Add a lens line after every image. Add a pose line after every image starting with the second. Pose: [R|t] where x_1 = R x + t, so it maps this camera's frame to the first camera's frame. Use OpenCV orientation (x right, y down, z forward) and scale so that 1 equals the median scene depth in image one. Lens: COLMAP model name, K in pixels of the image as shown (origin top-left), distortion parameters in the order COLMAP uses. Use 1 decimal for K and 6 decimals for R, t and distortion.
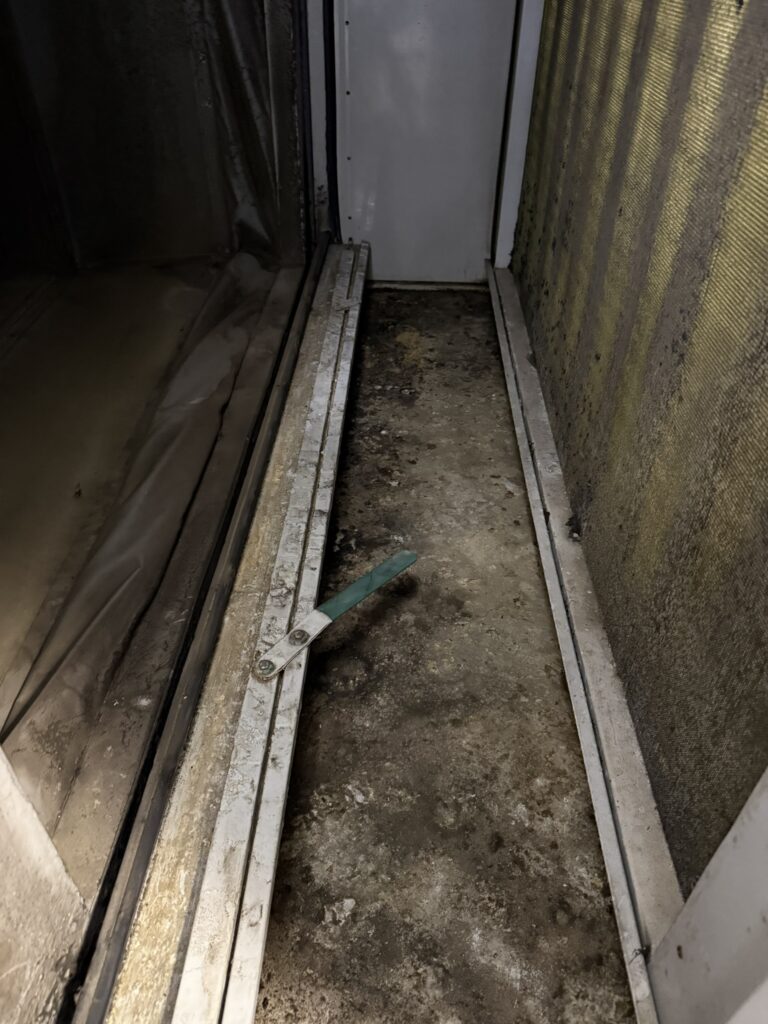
lens RADIAL K [[725.8, 0, 386.4], [0, 725.8, 508.3], [0, 0, 1]] dist [-0.003712, -0.005544]
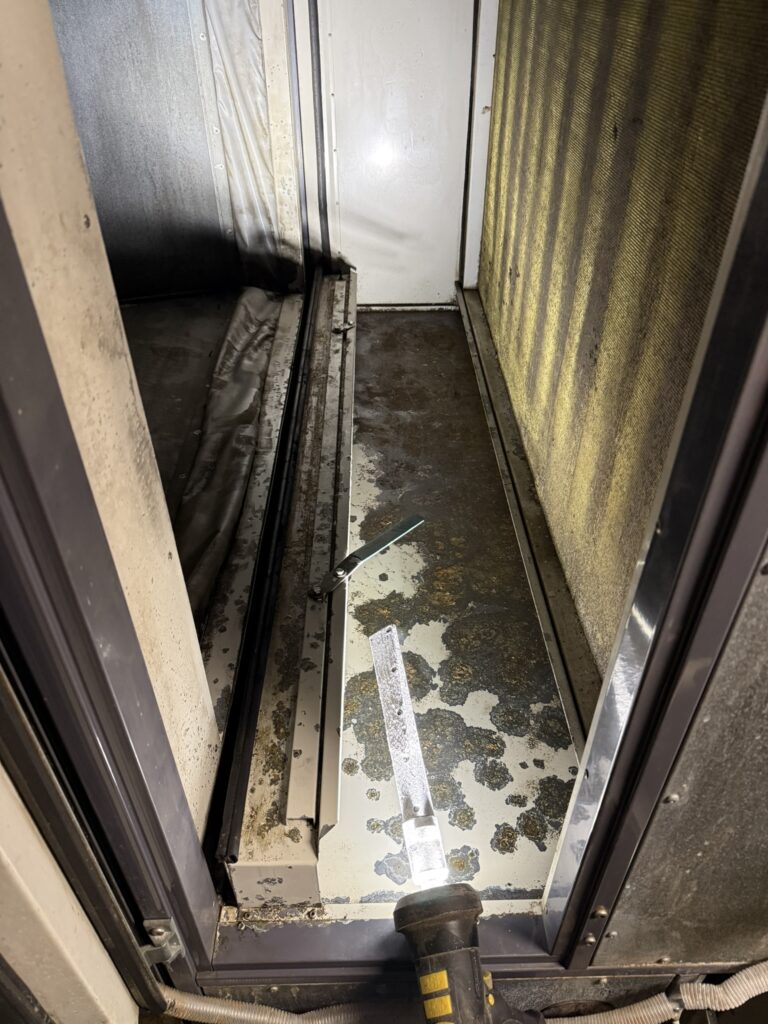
lens RADIAL K [[725.8, 0, 381.5], [0, 725.8, 515.2], [0, 0, 1]] dist [-0.003712, -0.005544]
pose [[0.998513, -0.048012, 0.025810, -0.044093], [0.048137, 0.998832, -0.004251, 0.047817], [-0.025576, 0.005488, 0.999658, -0.245603]]
